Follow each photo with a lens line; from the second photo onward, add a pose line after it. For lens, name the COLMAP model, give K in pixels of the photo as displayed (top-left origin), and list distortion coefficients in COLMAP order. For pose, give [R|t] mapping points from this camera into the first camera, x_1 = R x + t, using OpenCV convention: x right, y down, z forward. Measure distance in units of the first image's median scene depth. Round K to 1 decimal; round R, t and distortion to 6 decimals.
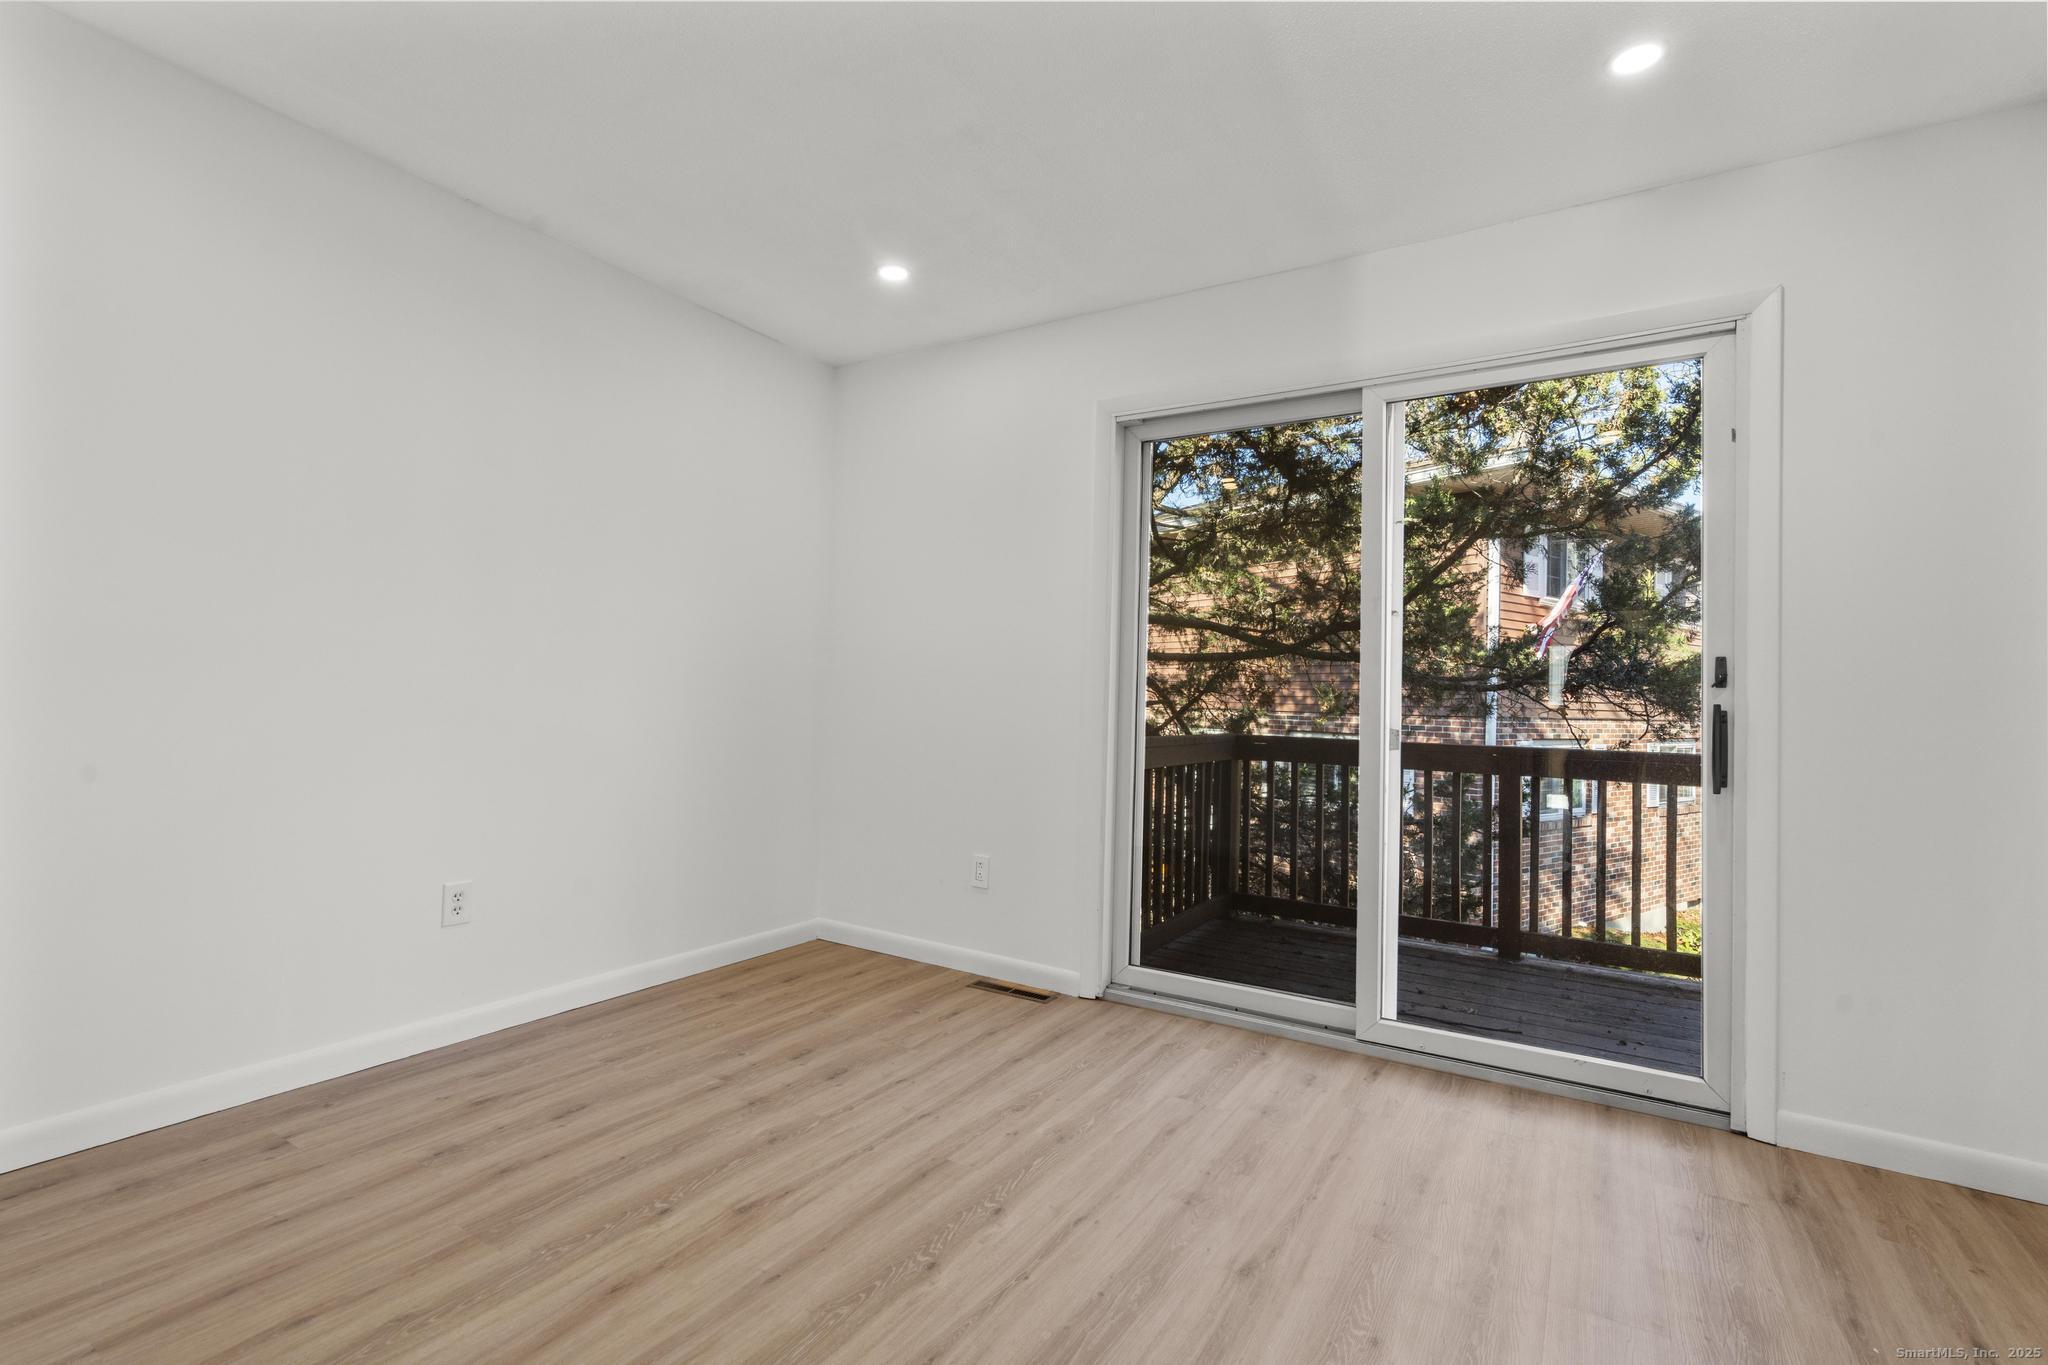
lens RADIAL K [[929.9, 0, 1023.5], [0, 929.9, 681.7], [0, 0, 1]] dist [0.003584, 0.001102]
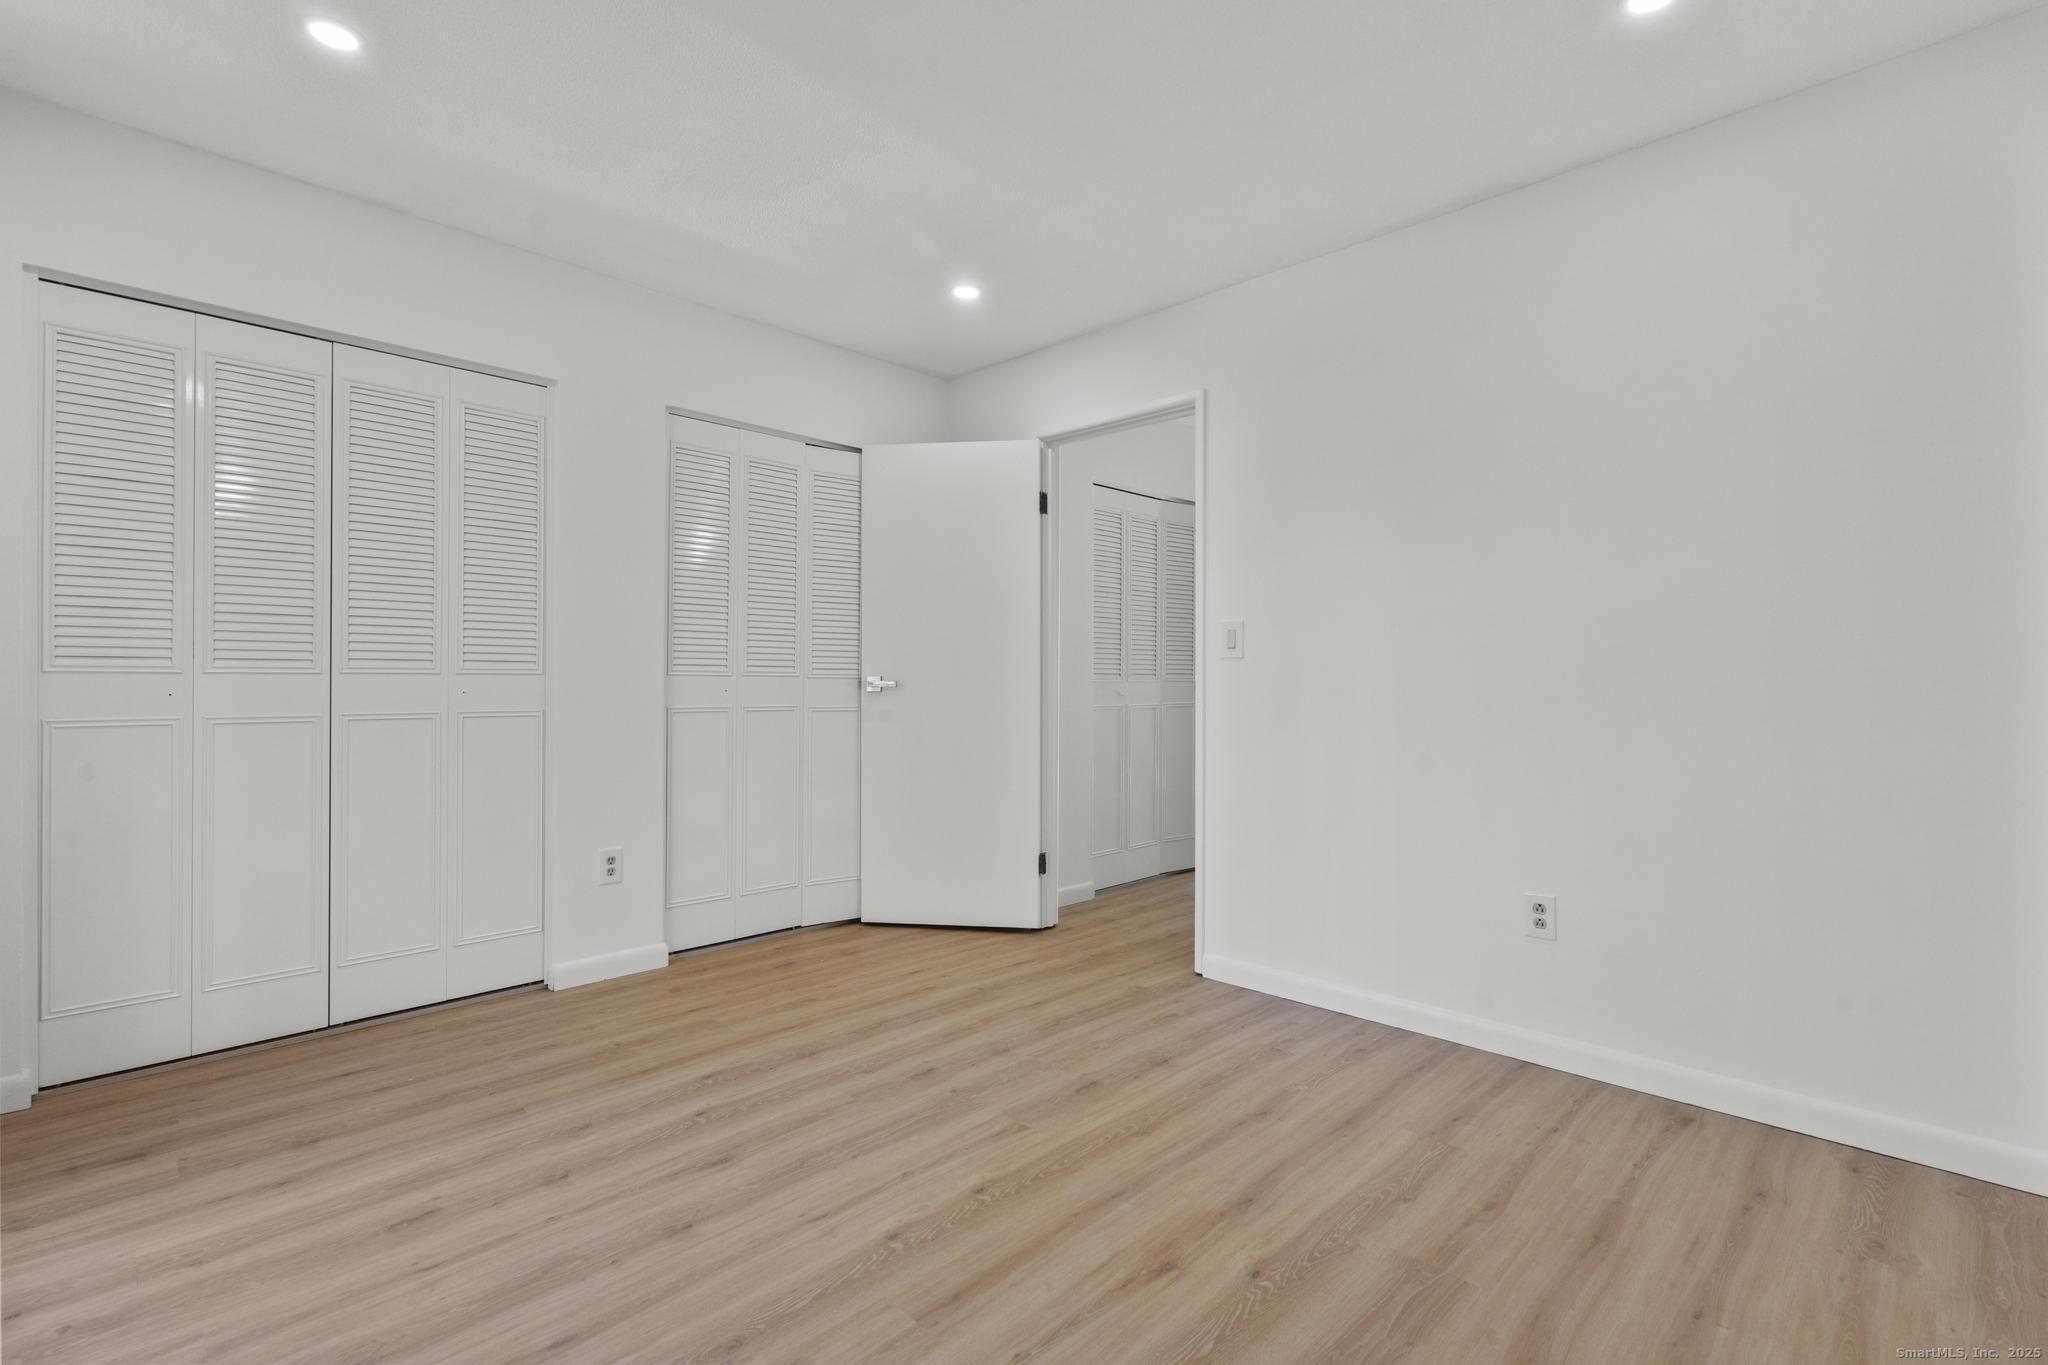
lens RADIAL K [[929.9, 0, 1026.2], [0, 929.9, 679.5], [0, 0, 1]] dist [0.003584, 0.001102]
pose [[-0.974572, -0.031059, 0.221910, -0.373012], [-0.033299, 0.999425, -0.006361, 0.017366], [-0.221585, -0.013588, -0.975046, 2.036377]]
